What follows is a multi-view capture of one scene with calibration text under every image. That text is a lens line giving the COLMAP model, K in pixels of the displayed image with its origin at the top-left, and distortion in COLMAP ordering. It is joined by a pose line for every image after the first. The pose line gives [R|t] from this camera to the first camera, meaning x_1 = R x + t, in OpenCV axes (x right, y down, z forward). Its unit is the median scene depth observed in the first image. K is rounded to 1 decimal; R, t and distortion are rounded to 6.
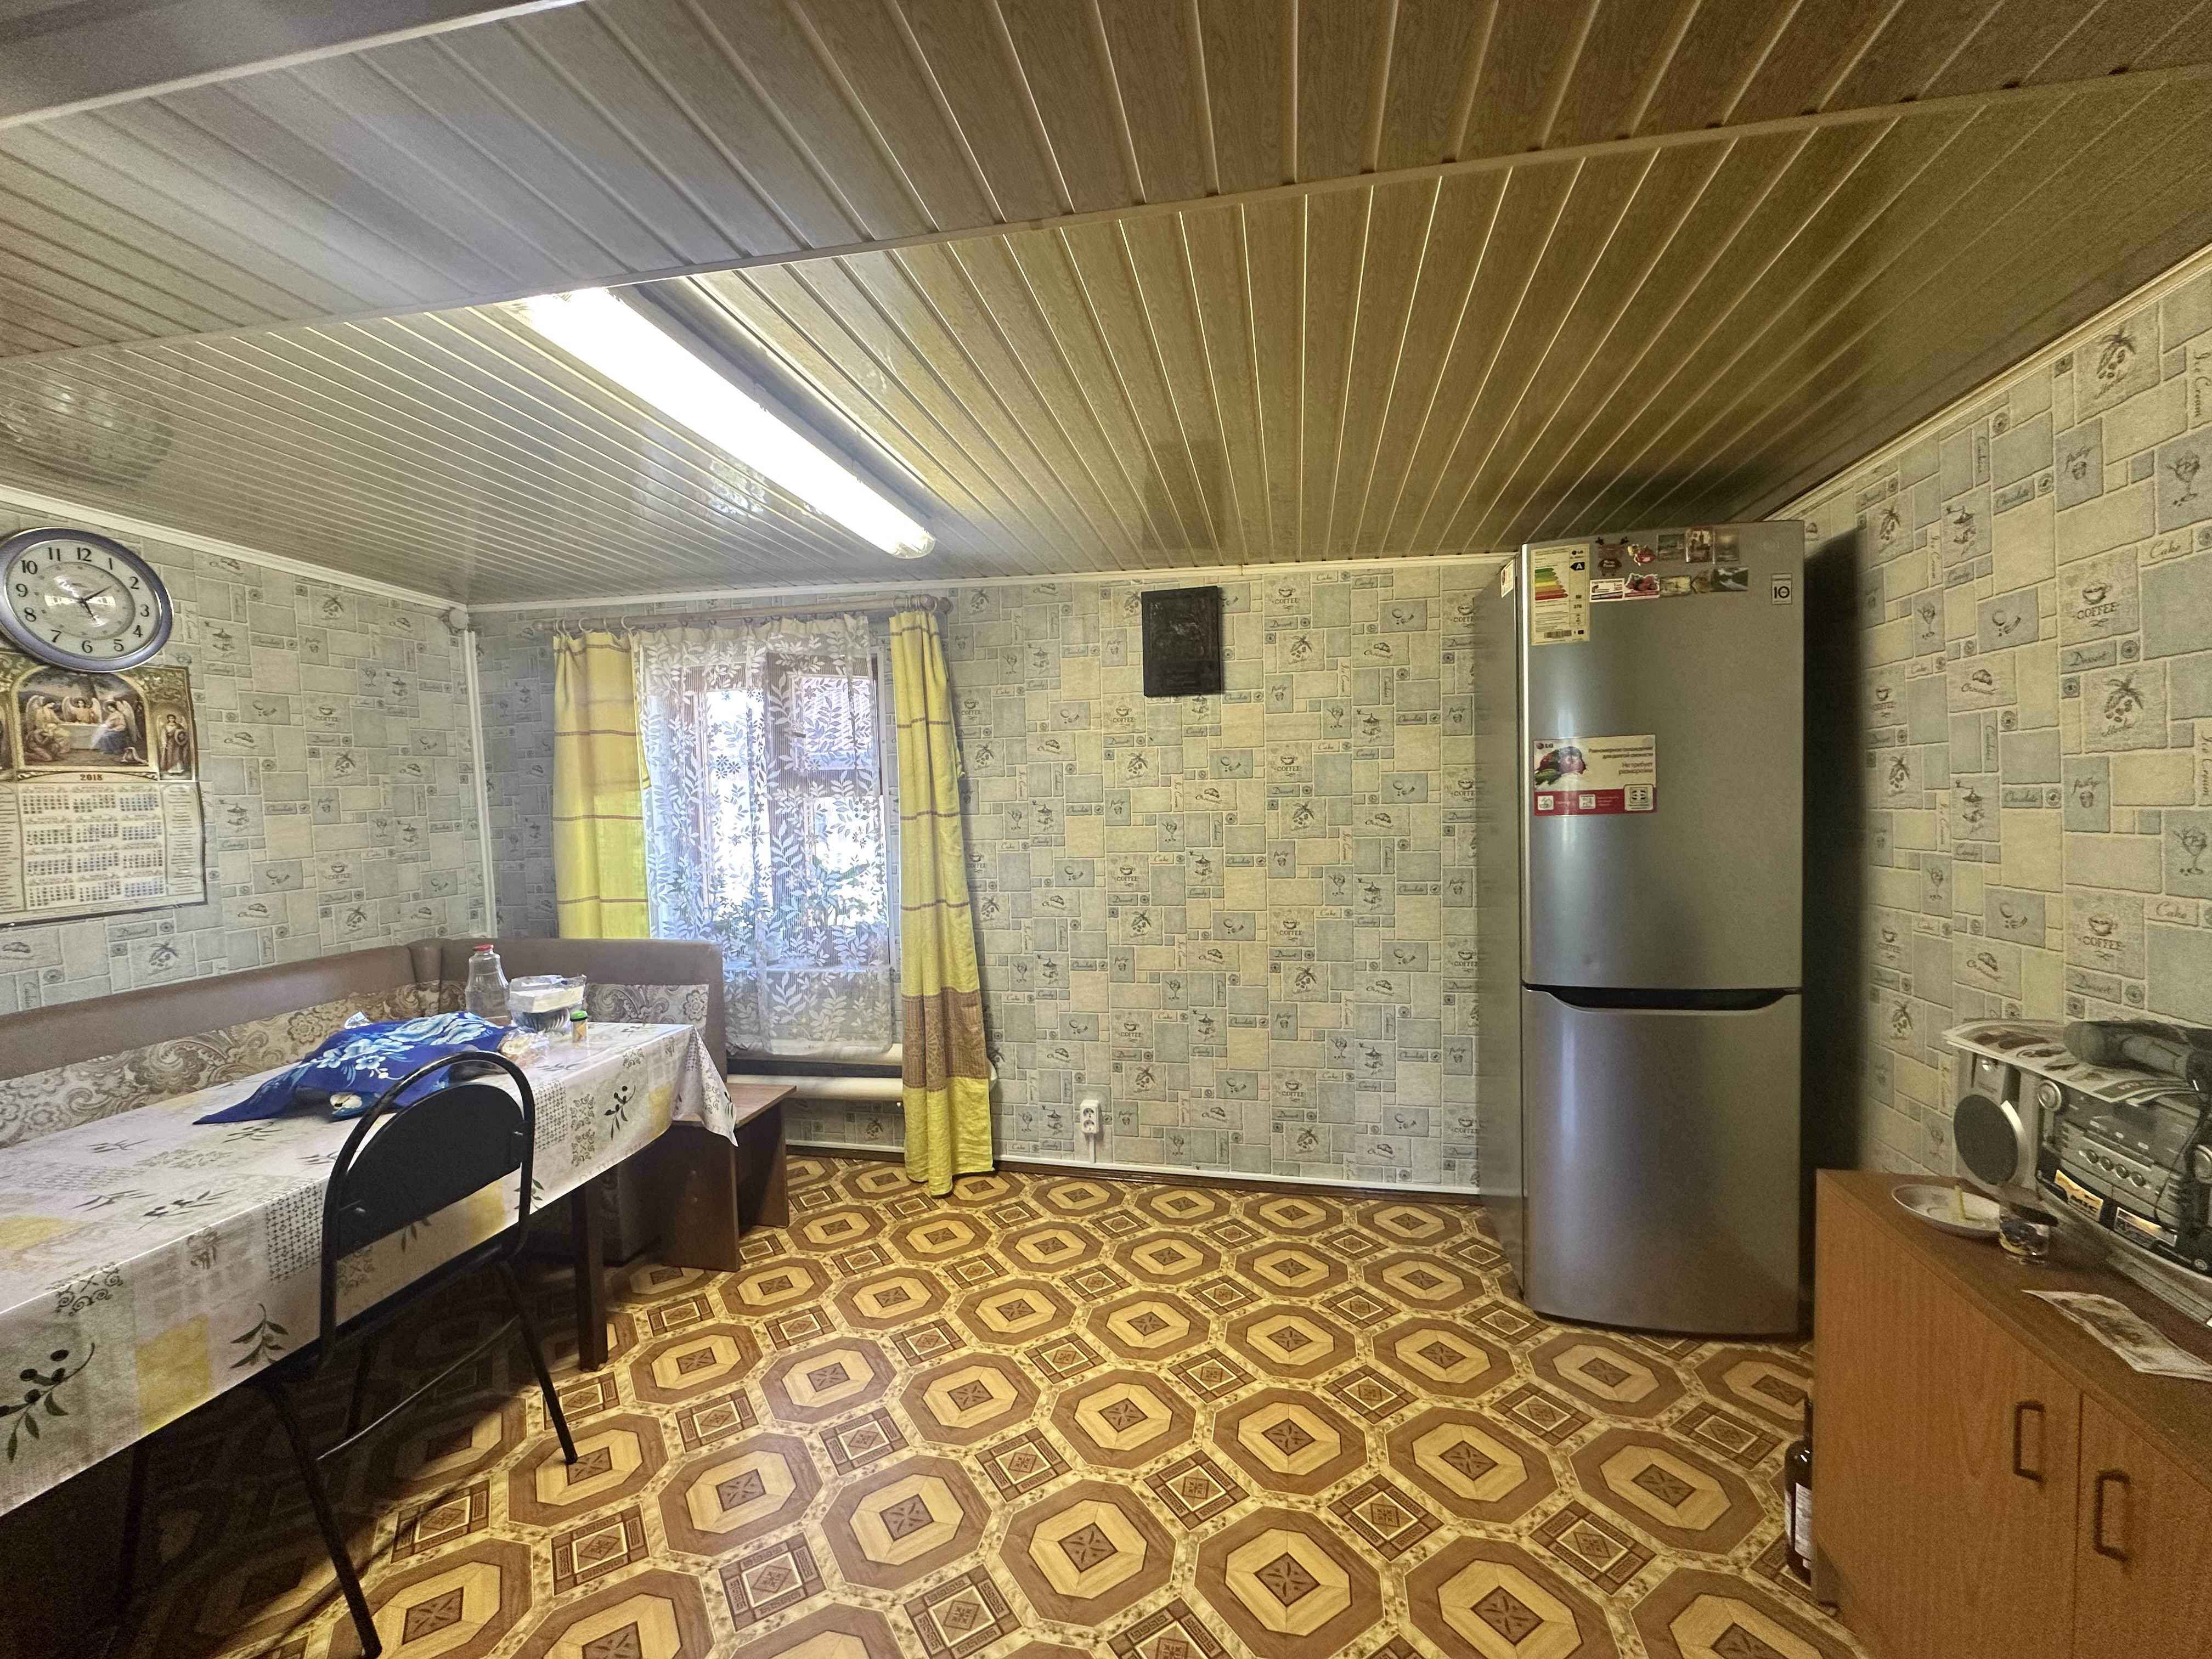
lens RADIAL K [[883.0, 0, 1111.1], [0, 883.0, 829.9], [0, 0, 1]] dist [-0.003215, 0.000692]
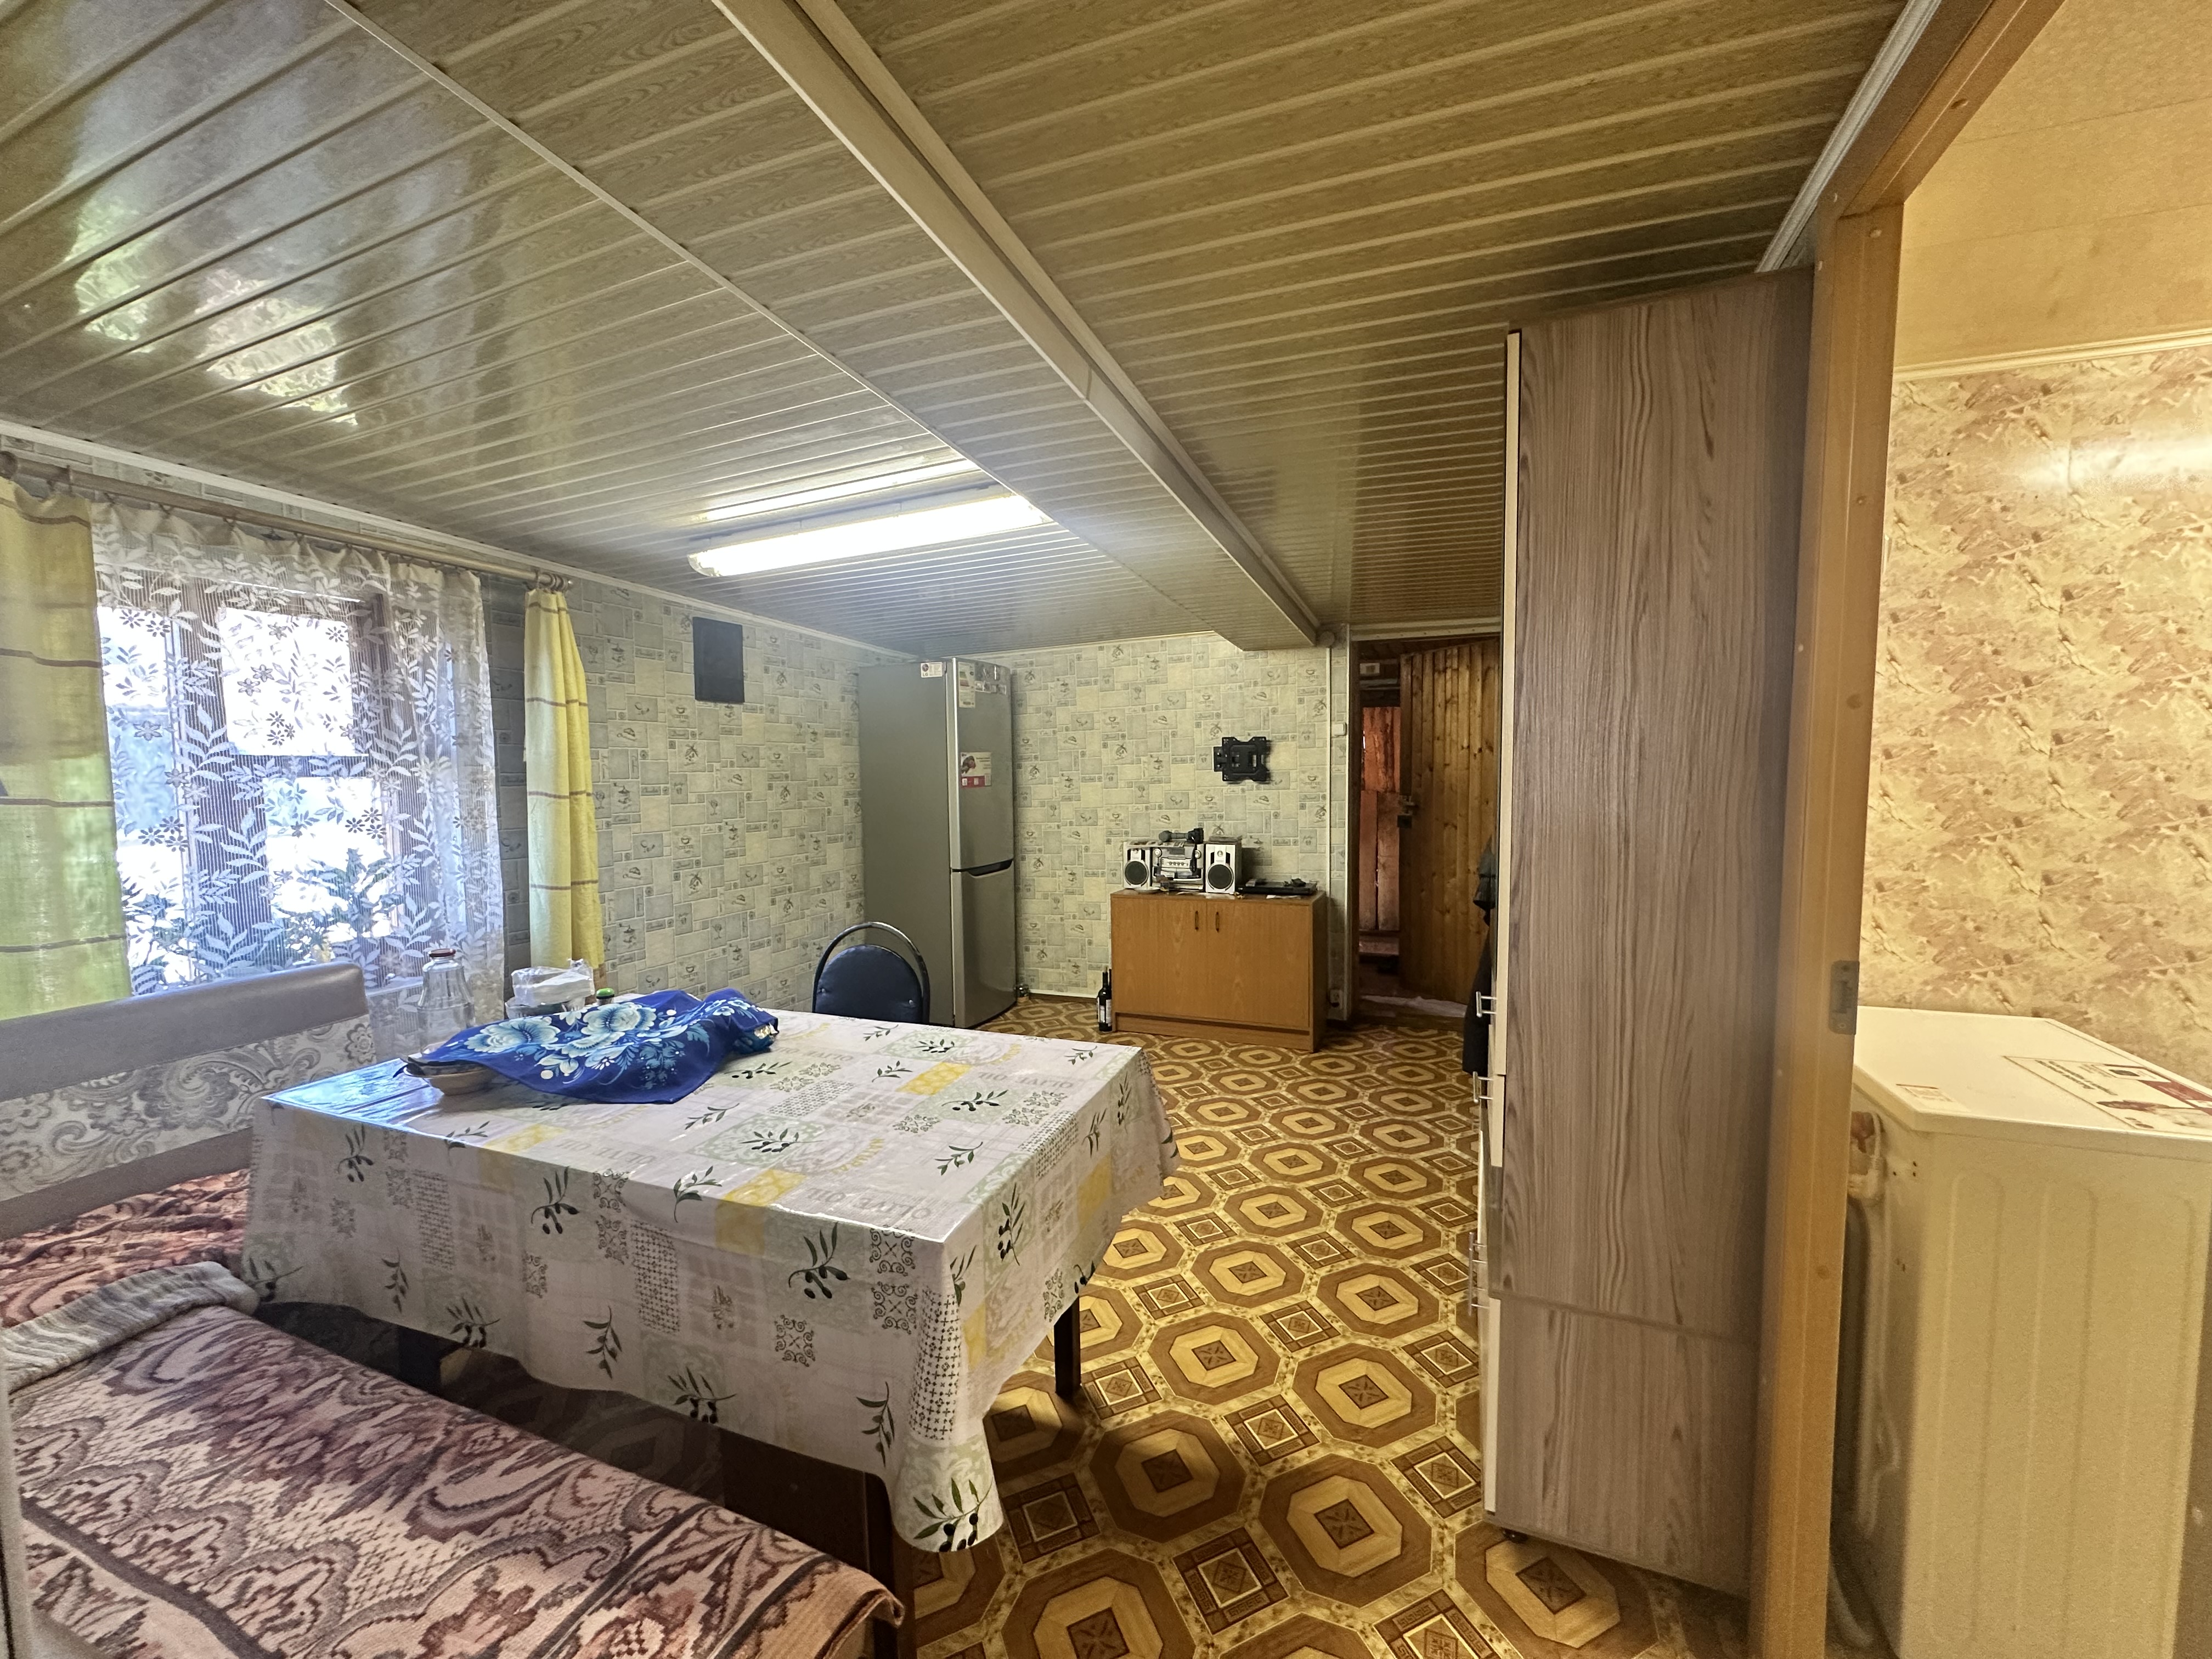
lens RADIAL K [[883.0, 0, 1101.5], [0, 883.0, 831.9], [0, 0, 1]] dist [-0.003215, 0.000692]
pose [[0.167448, -0.041845, 0.984993, -1.528283], [0.056820, 0.997848, 0.032731, 0.037871], [-0.984242, 0.050486, 0.169465, 0.321644]]
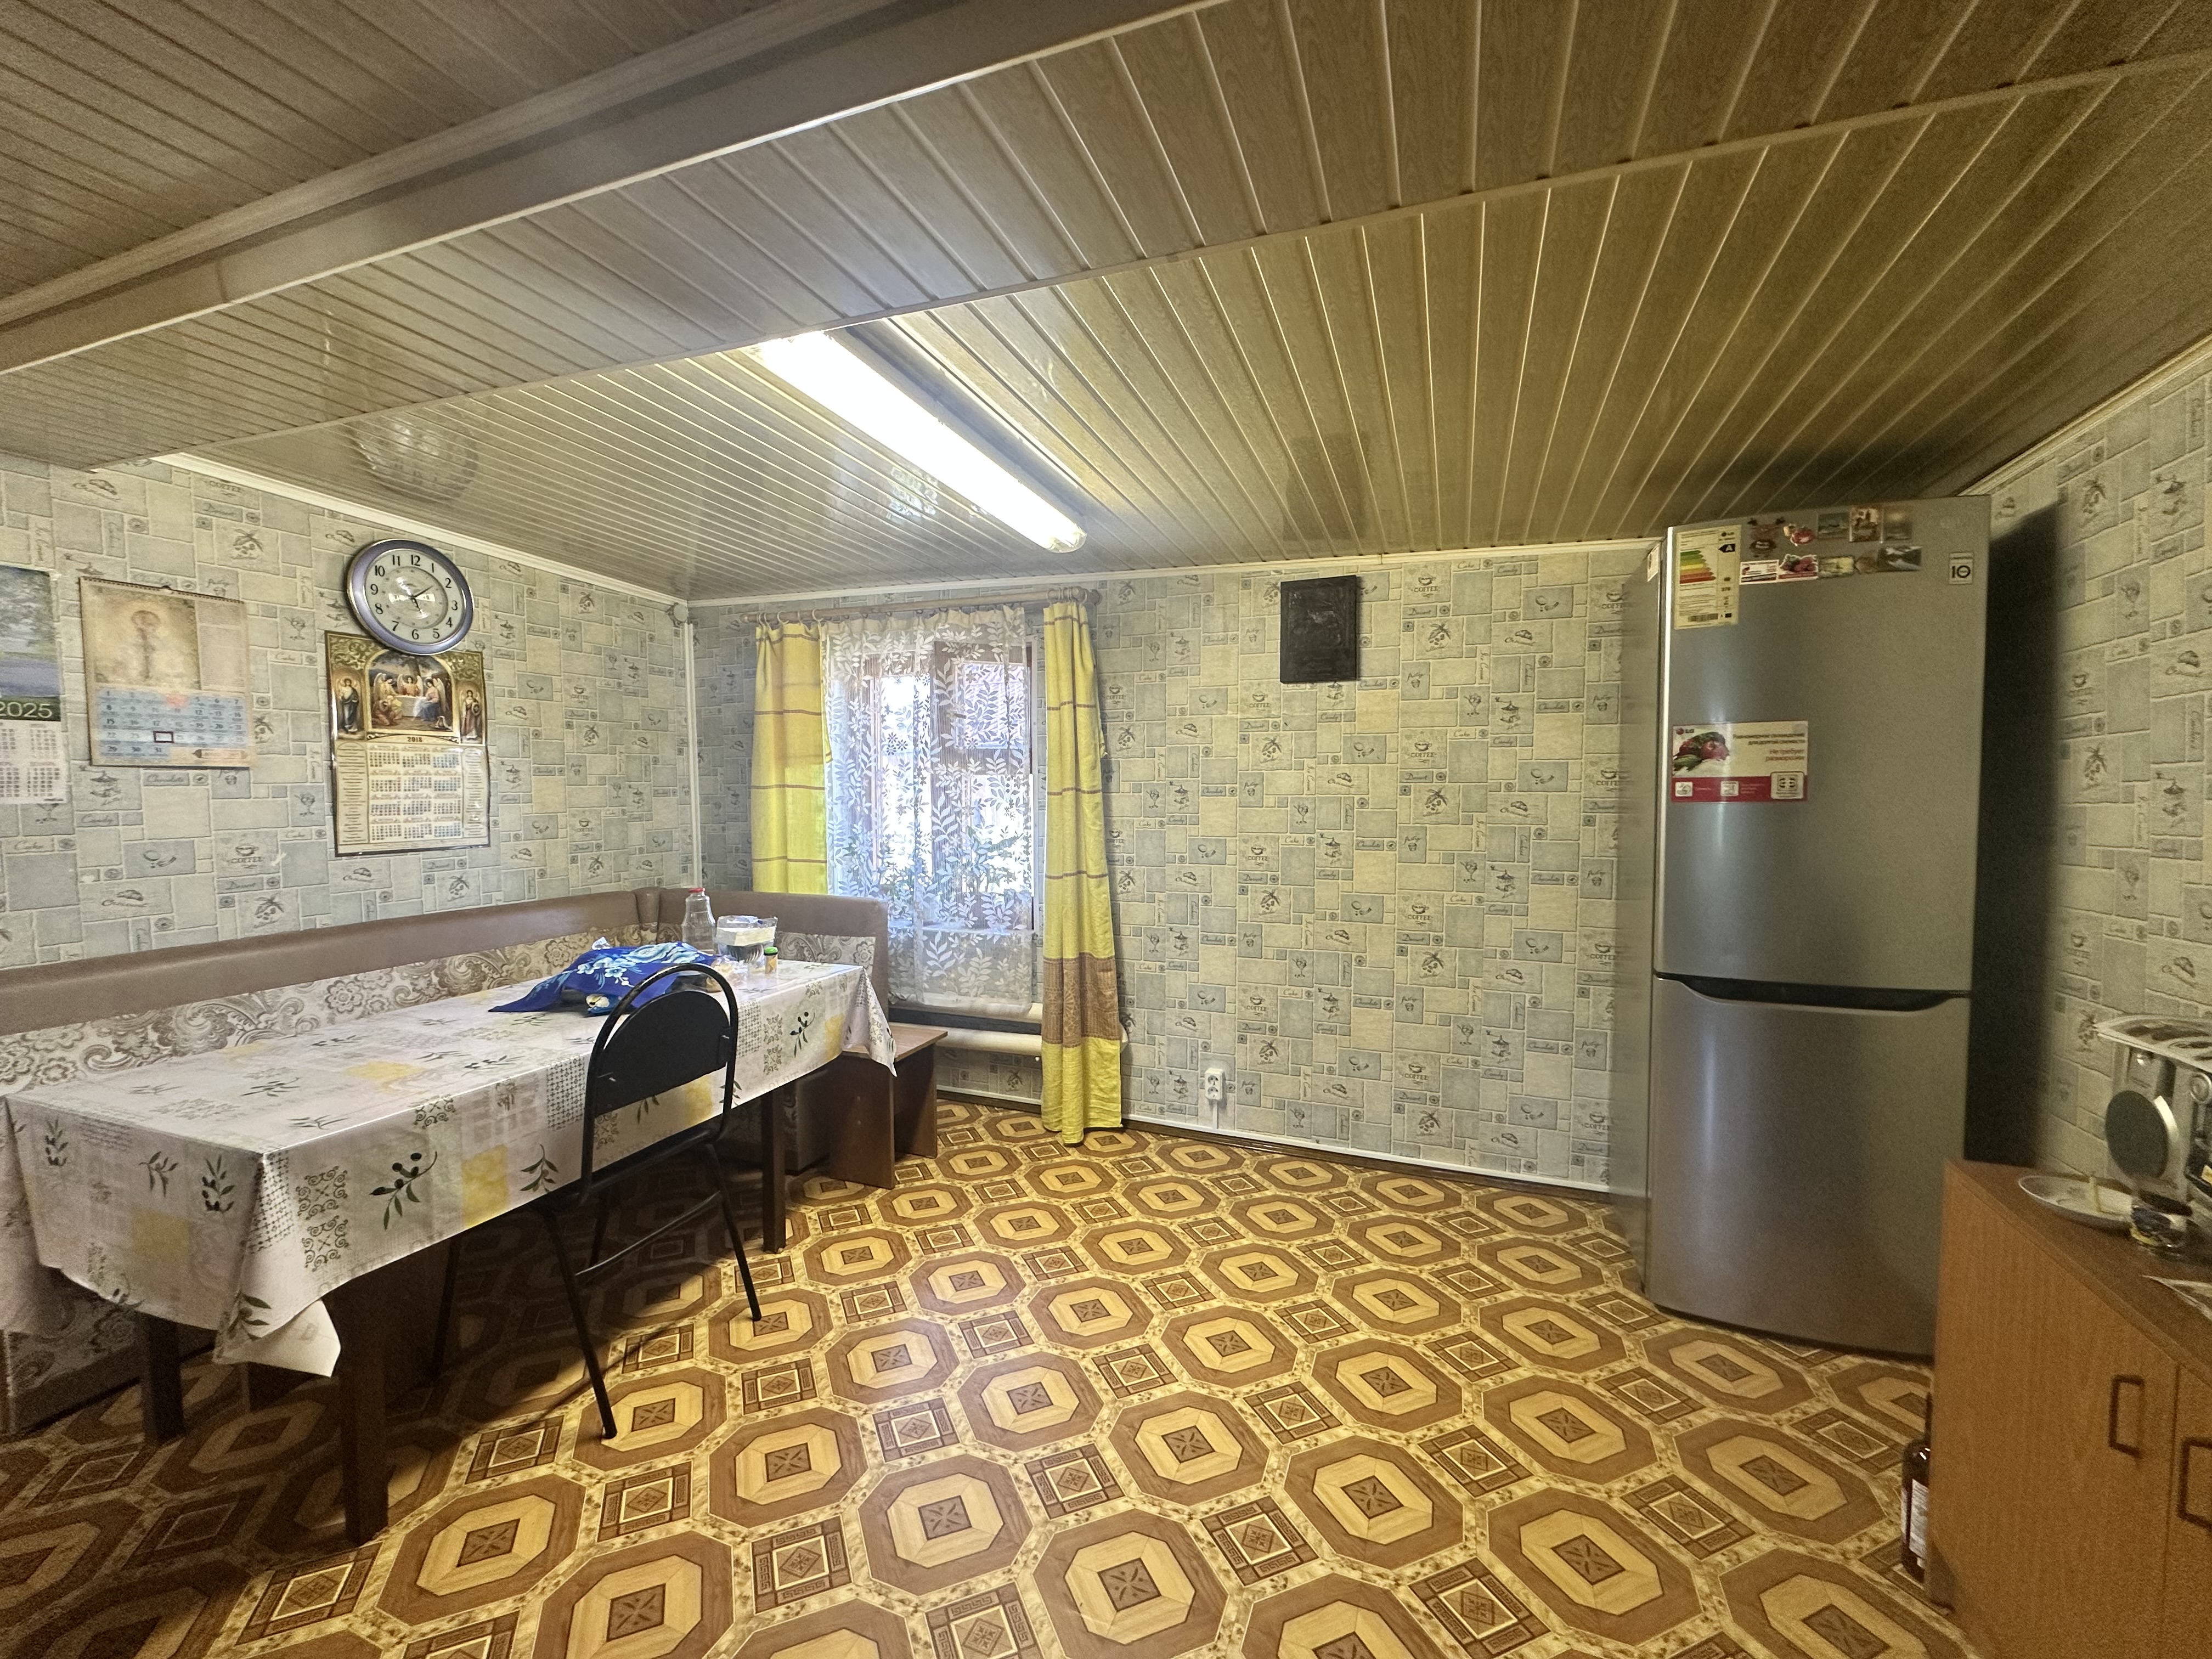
lens RADIAL K [[883.0, 0, 1111.5], [0, 883.0, 829.4], [0, 0, 1]] dist [-0.003215, 0.000692]
pose [[0.985960, 0.034276, -0.163429, 0.023980], [-0.033859, 0.999412, 0.005335, 0.030502], [0.163516, 0.000274, 0.986541, -0.076001]]
